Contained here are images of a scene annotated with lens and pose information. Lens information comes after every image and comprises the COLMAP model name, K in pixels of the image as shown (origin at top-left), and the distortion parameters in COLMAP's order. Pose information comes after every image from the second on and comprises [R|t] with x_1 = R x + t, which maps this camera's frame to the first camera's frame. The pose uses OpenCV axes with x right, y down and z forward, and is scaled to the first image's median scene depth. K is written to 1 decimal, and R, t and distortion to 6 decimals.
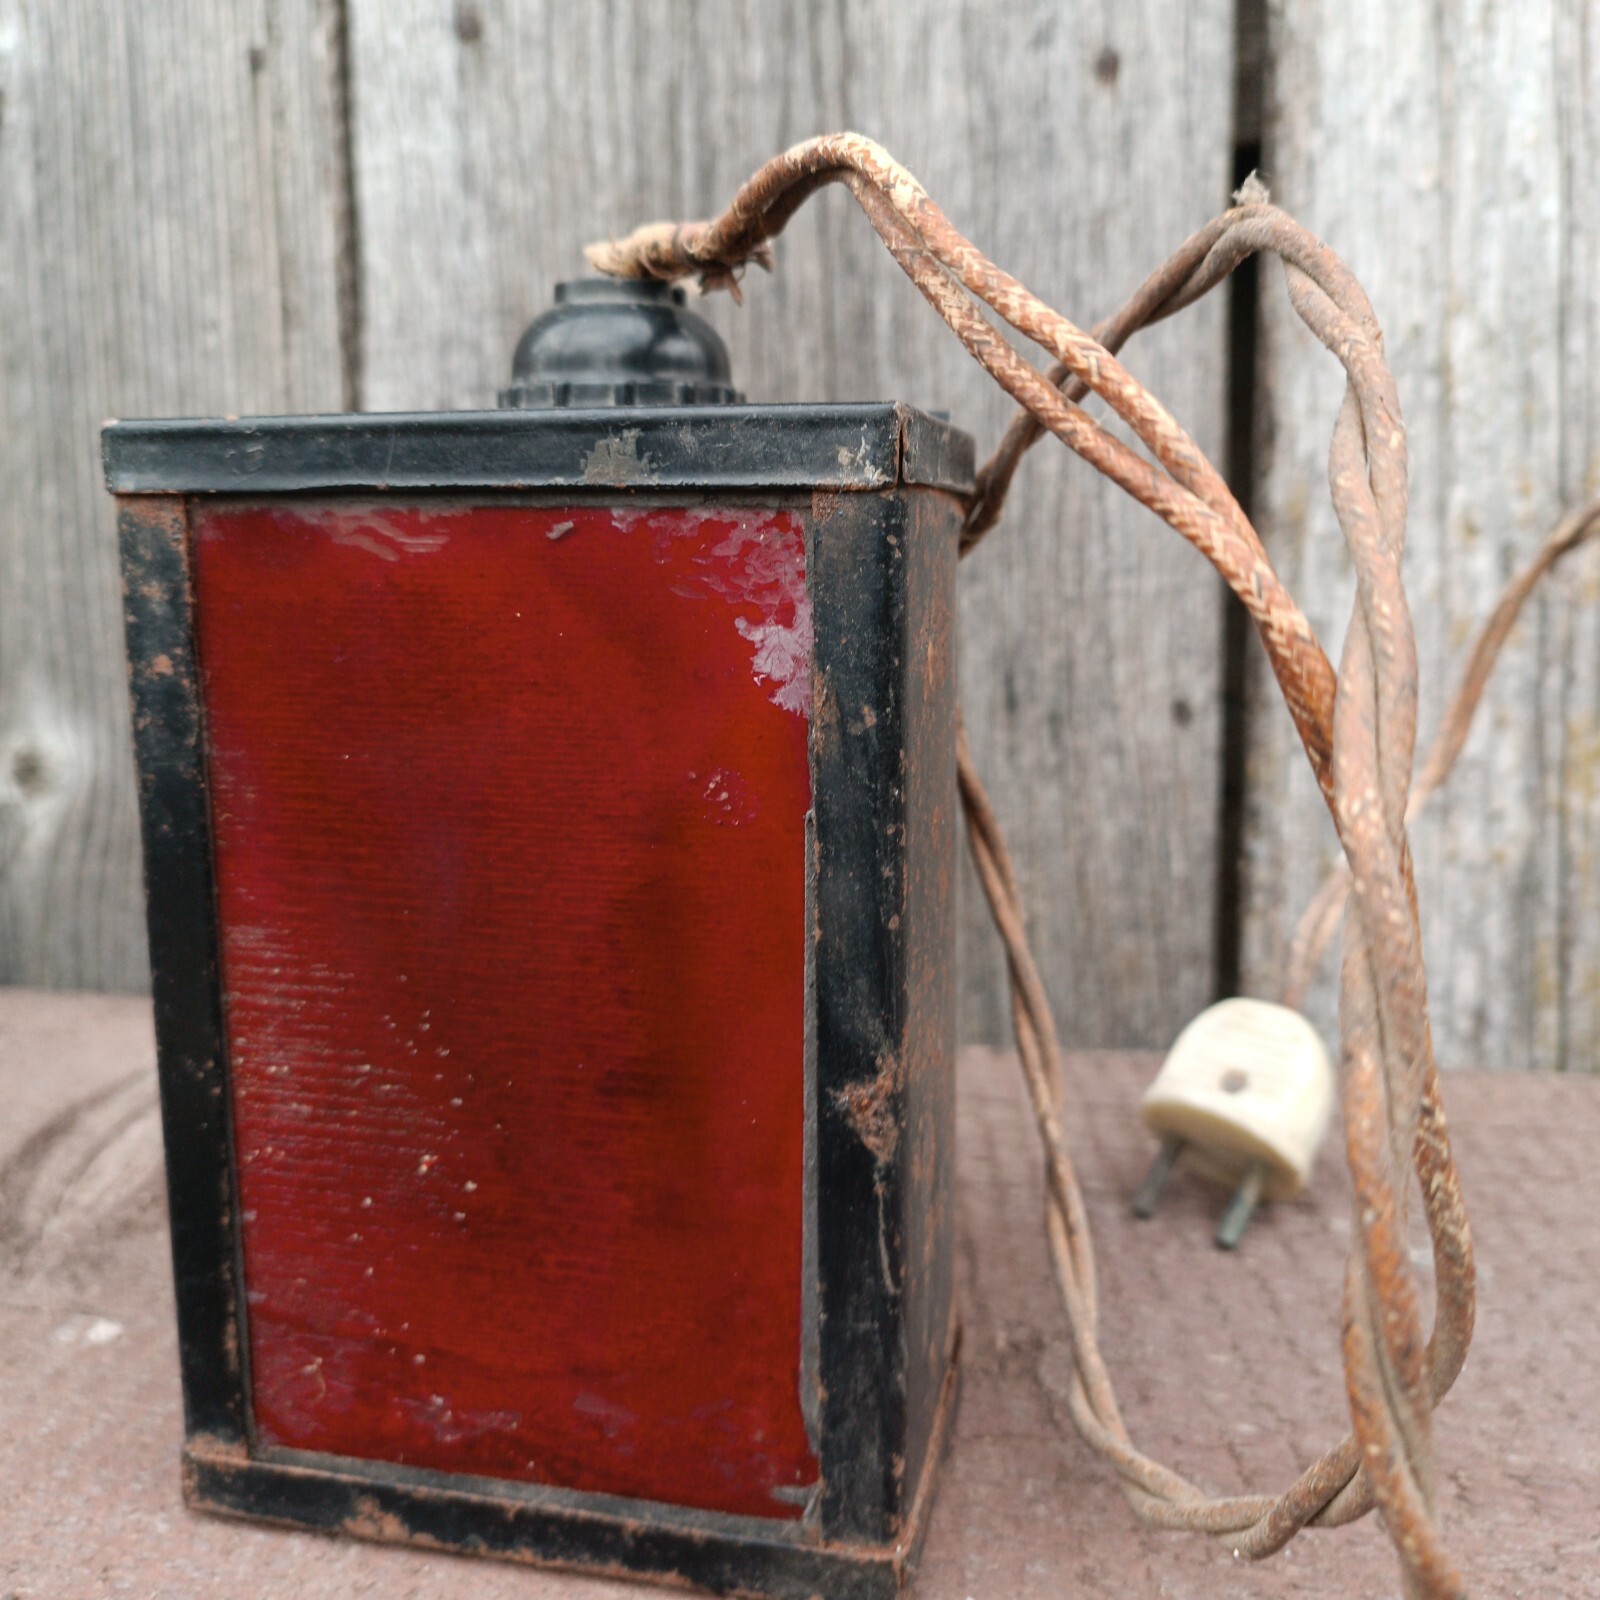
lens RADIAL K [[1620.2, 0, 805.3], [0, 1620.2, 789.1], [0, 0, 1]] dist [-0.017457, 0.000000]
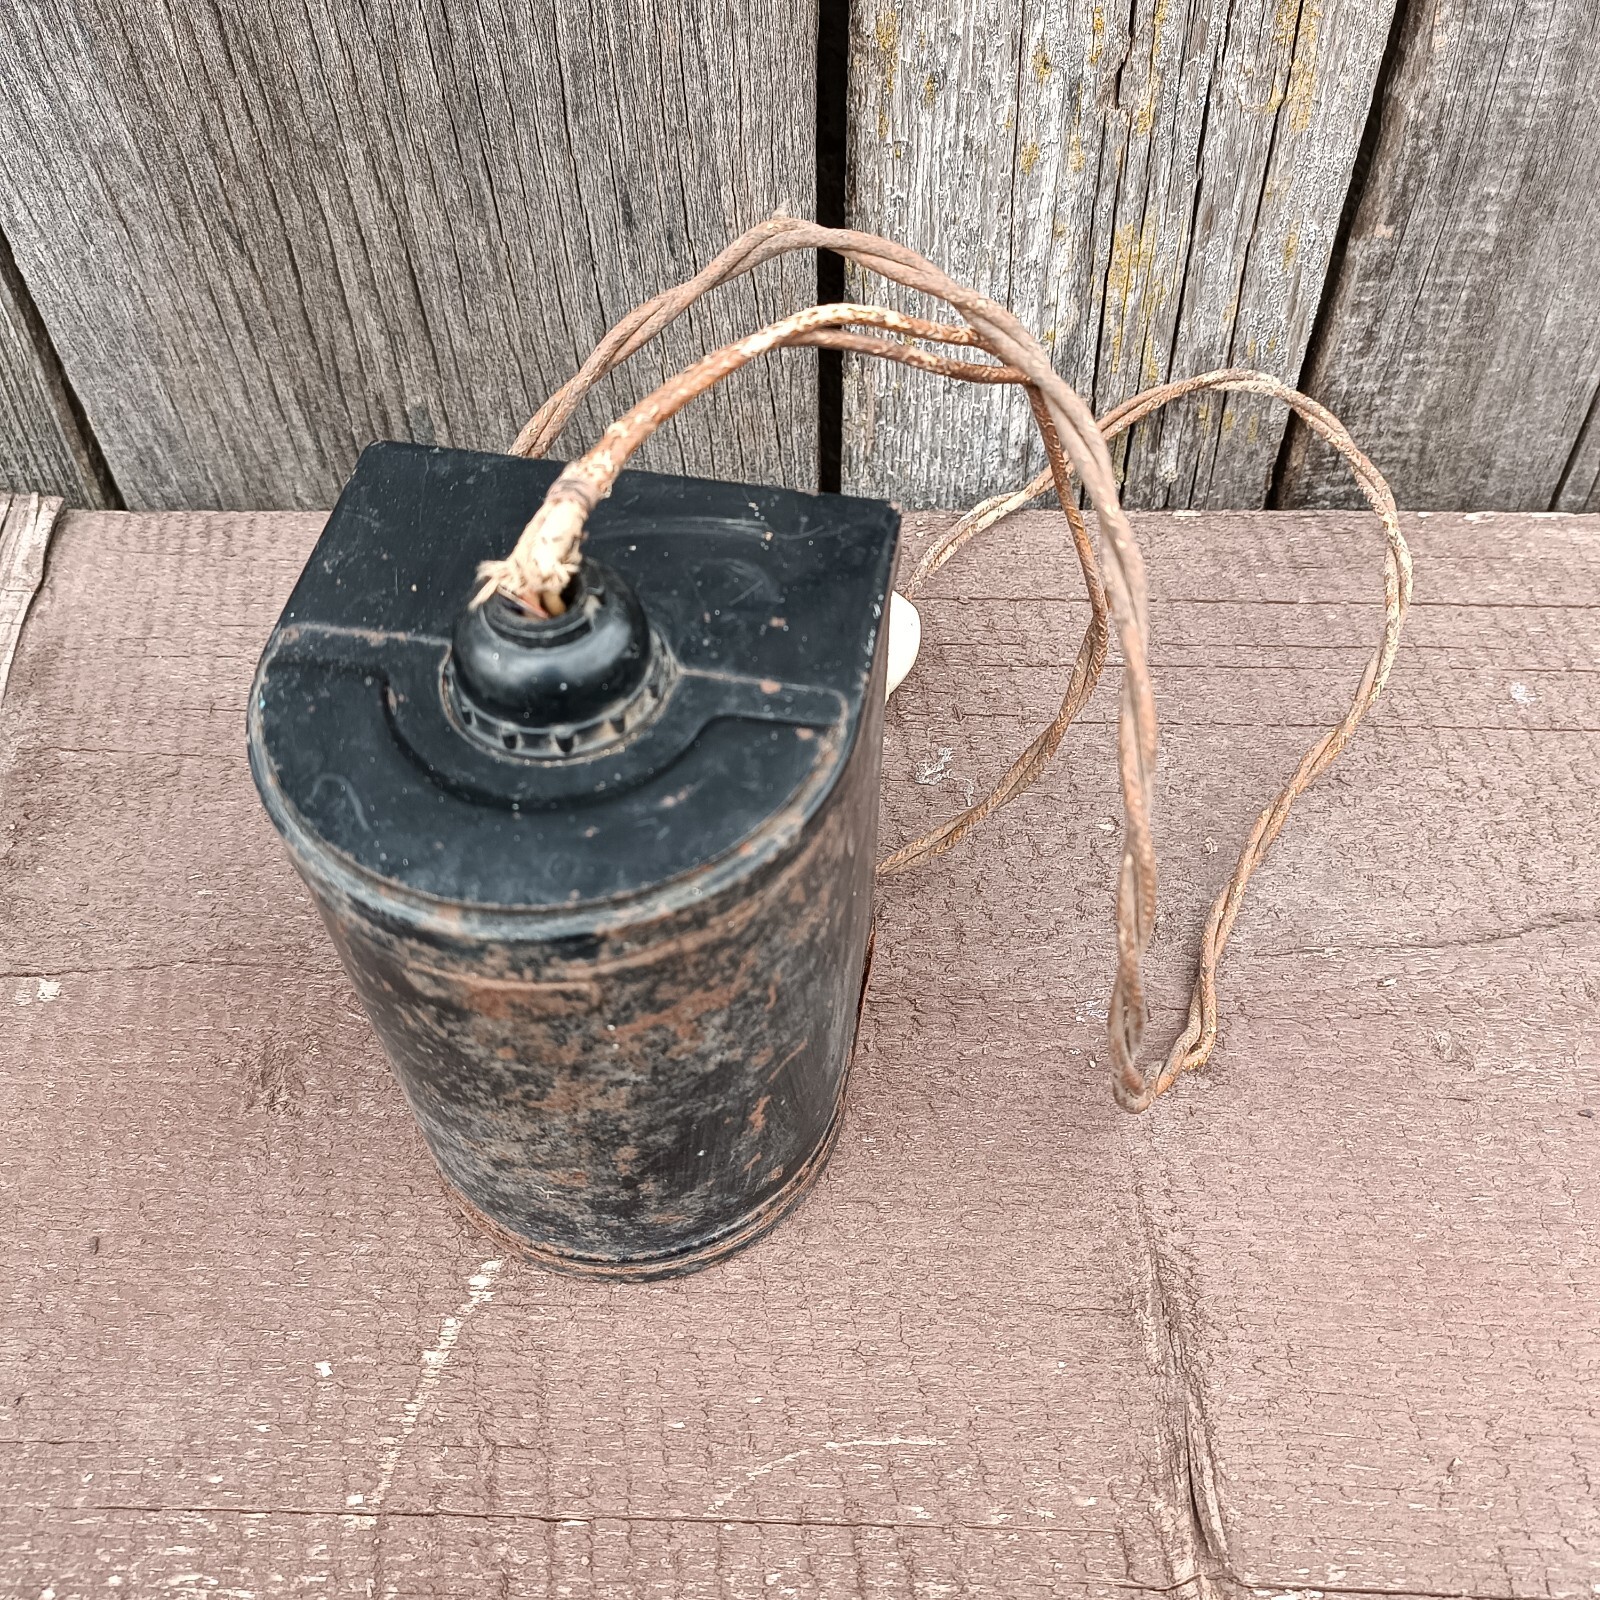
lens RADIAL K [[1576.6, 0, 811.9], [0, 1576.6, 784.8], [0, 0, 1]] dist [0.004169, 0.000000]
pose [[0.982678, -0.144139, 0.116485, 0.104198], [0.026482, 0.731311, 0.681530, -0.727980], [-0.183422, -0.666639, 0.722460, -0.043064]]
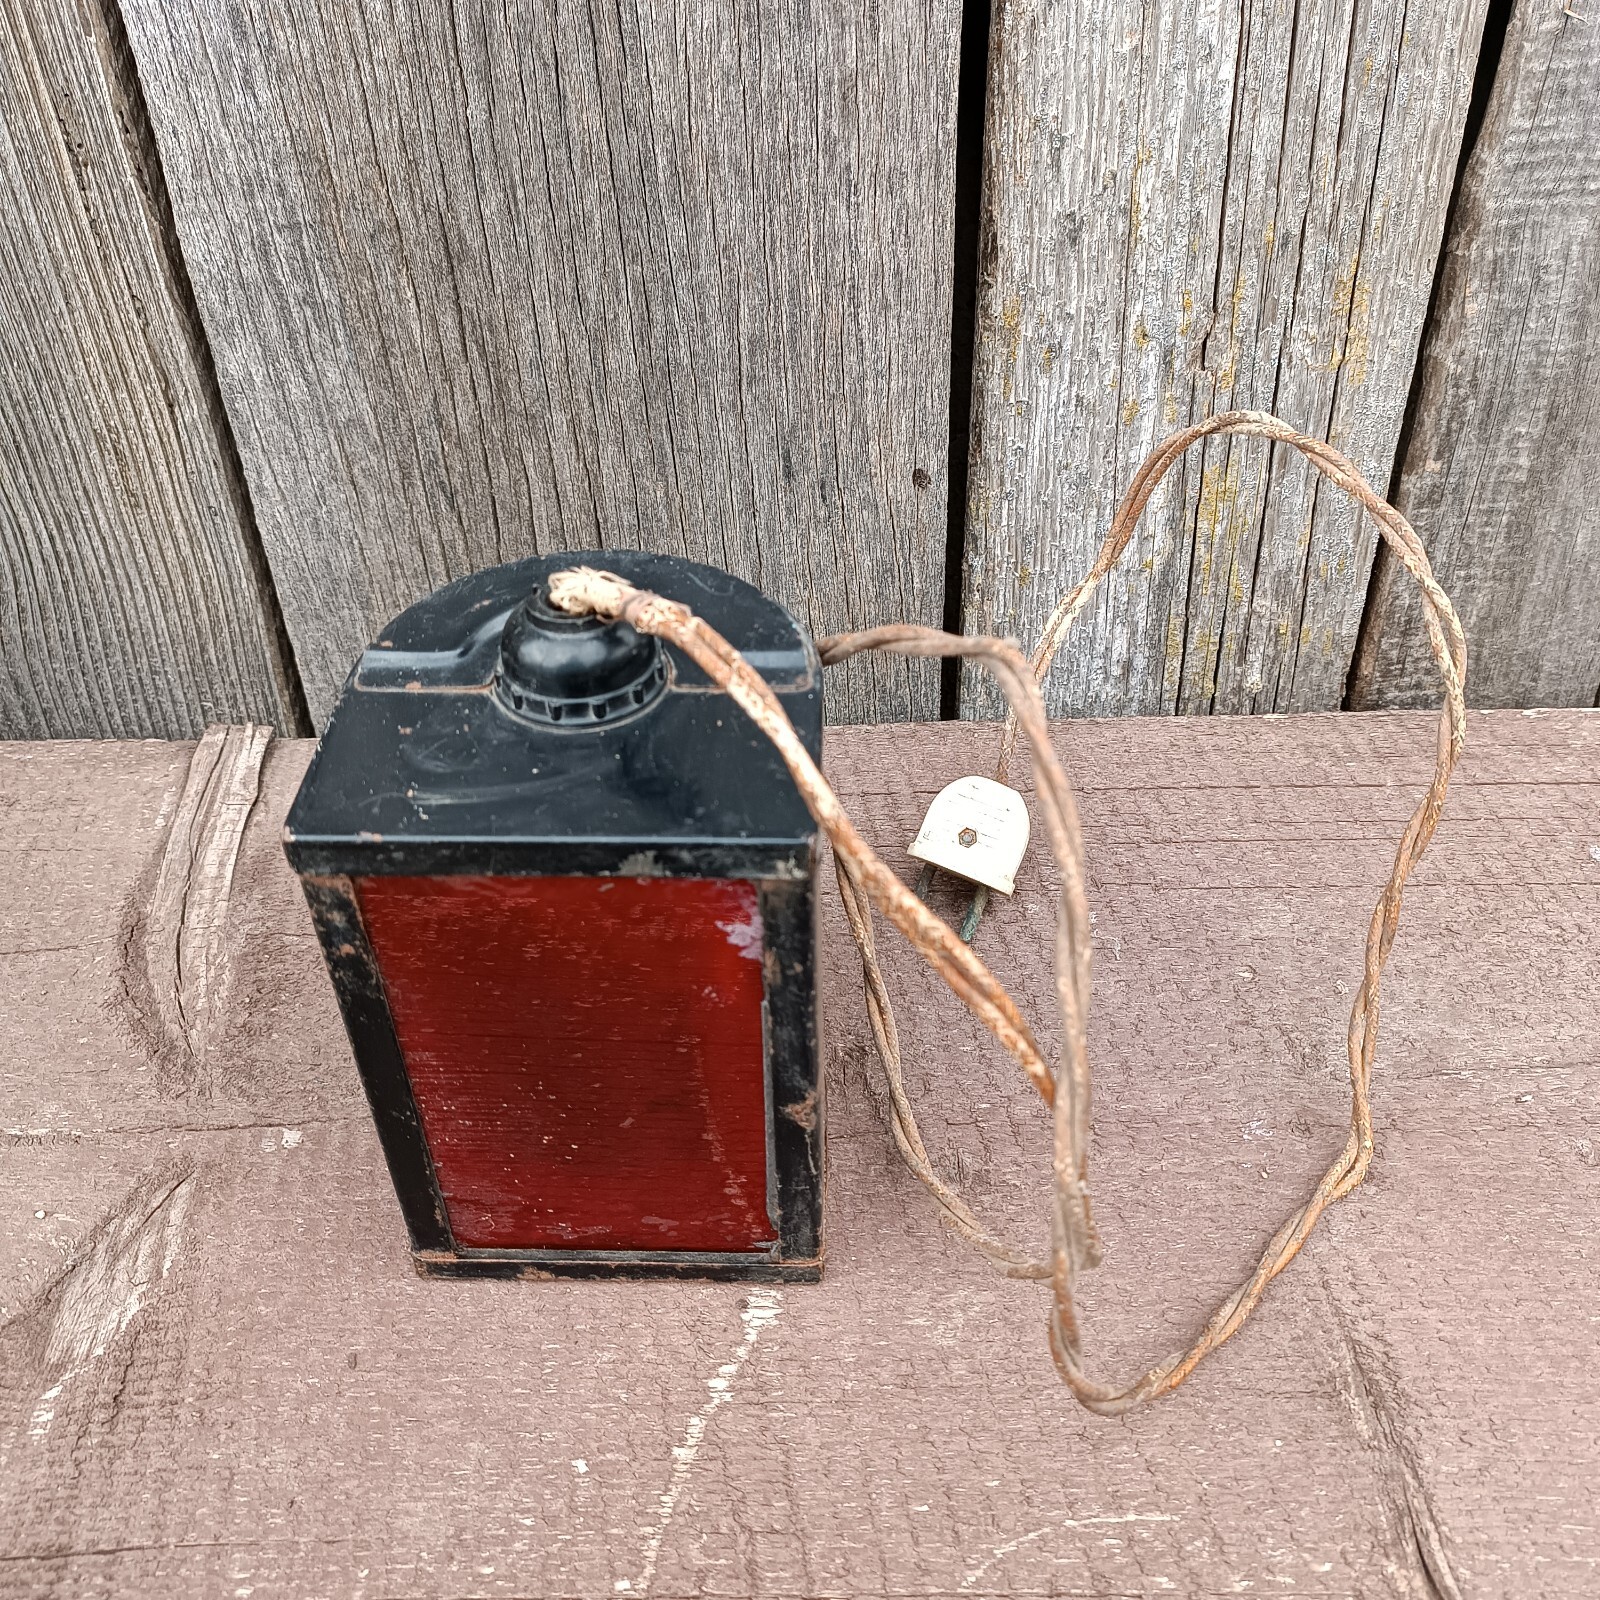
lens RADIAL K [[1576.6, 0, 808.9], [0, 1576.6, 785.0], [0, 0, 1]] dist [0.004169, 0.000000]
pose [[0.978064, -0.141124, 0.153212, -0.118193], [0.043361, 0.857349, 0.512906, -0.703050], [-0.203740, -0.495012, 0.844662, -0.234831]]
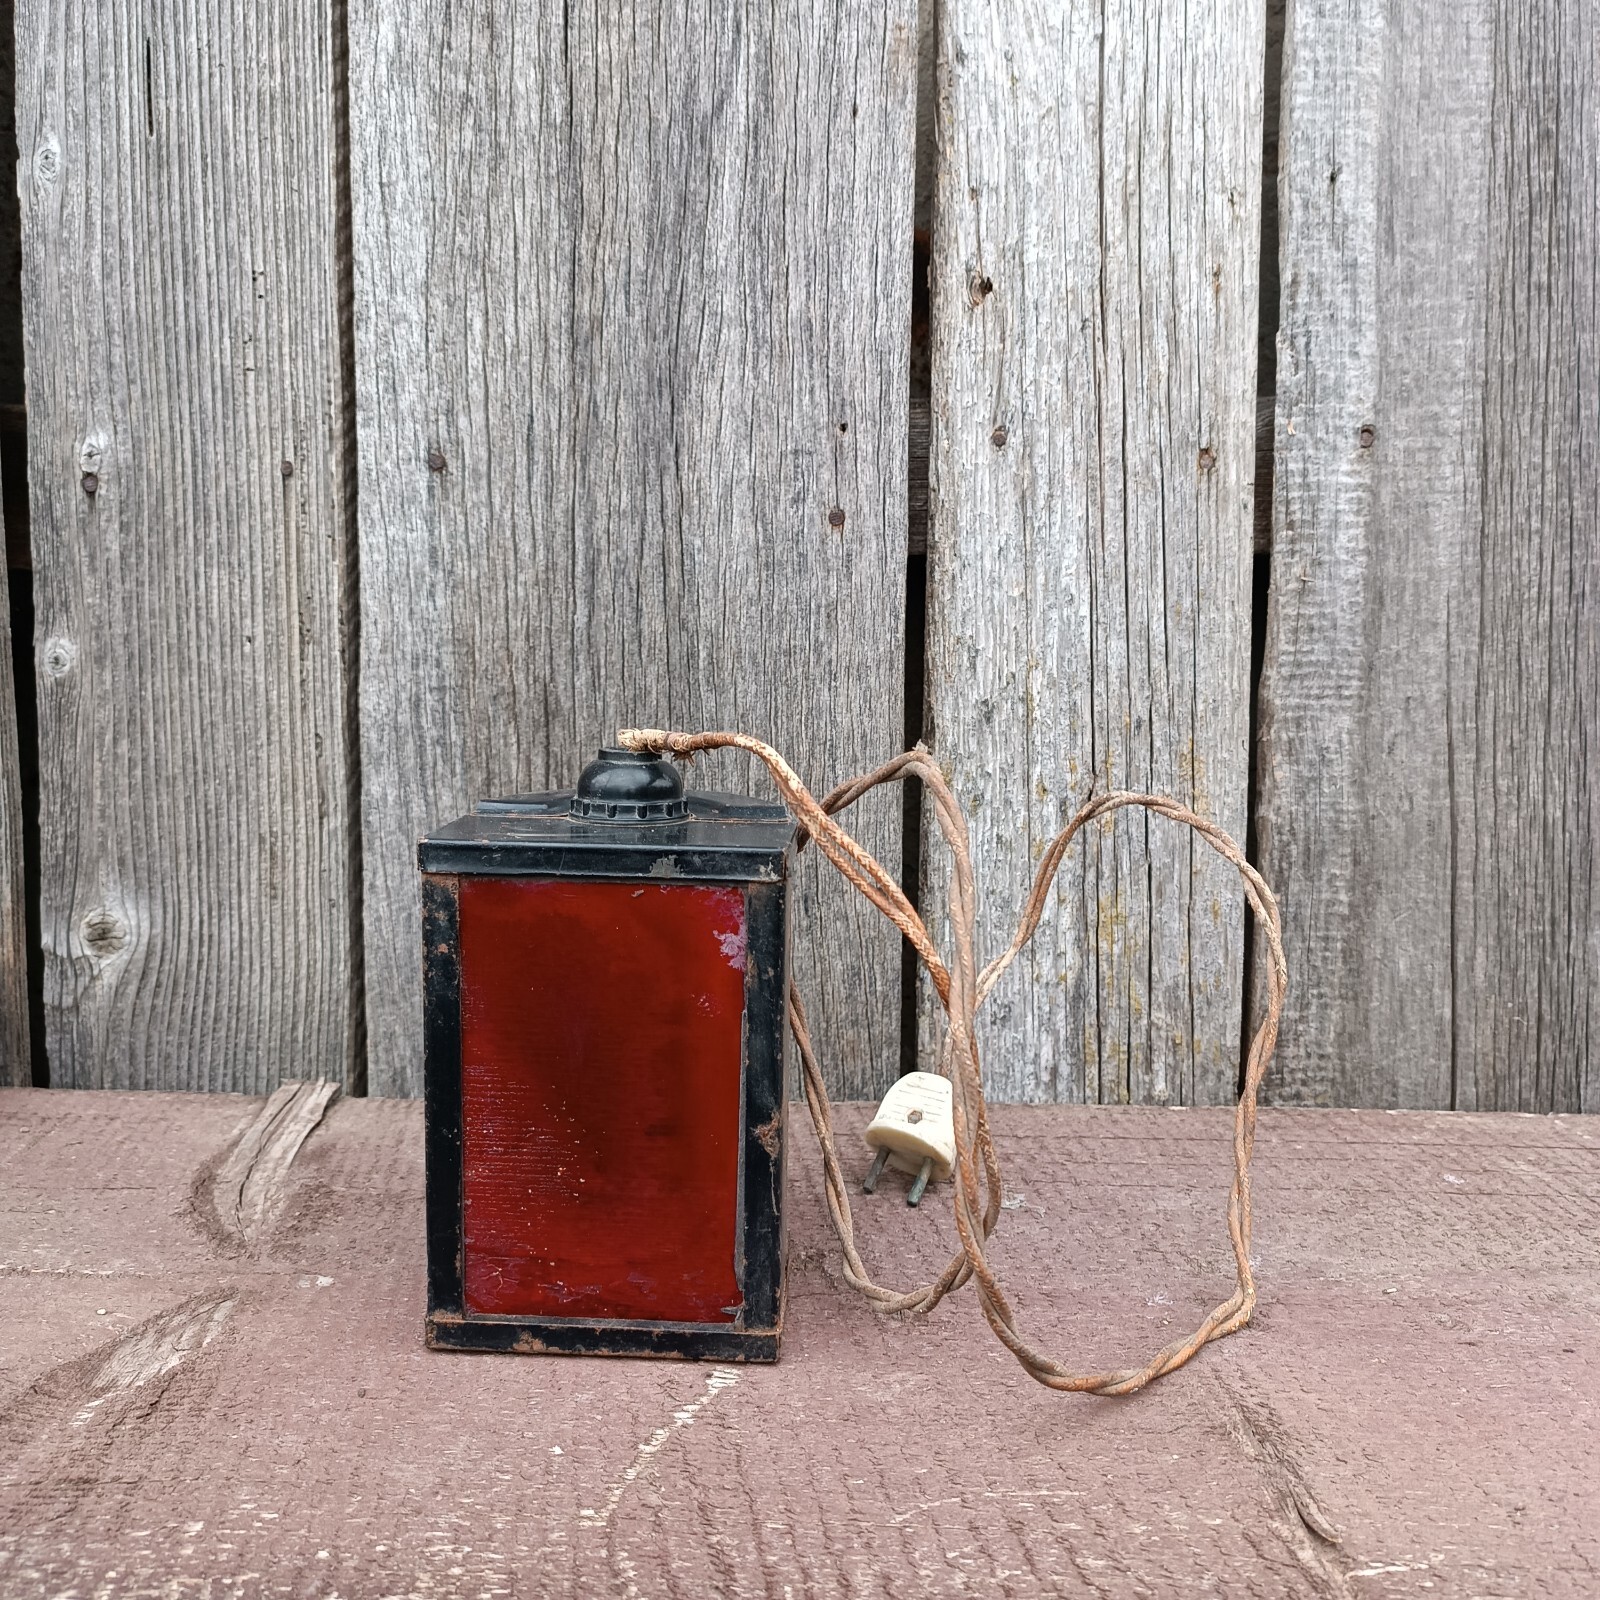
lens RADIAL K [[1576.6, 0, 807.7], [0, 1576.6, 781.8], [0, 0, 1]] dist [0.004169, 0.000000]
pose [[0.980771, -0.001931, 0.195153, -0.232866], [0.008999, 0.999335, -0.035335, -0.156470], [-0.194955, 0.036411, 0.980136, -0.851176]]
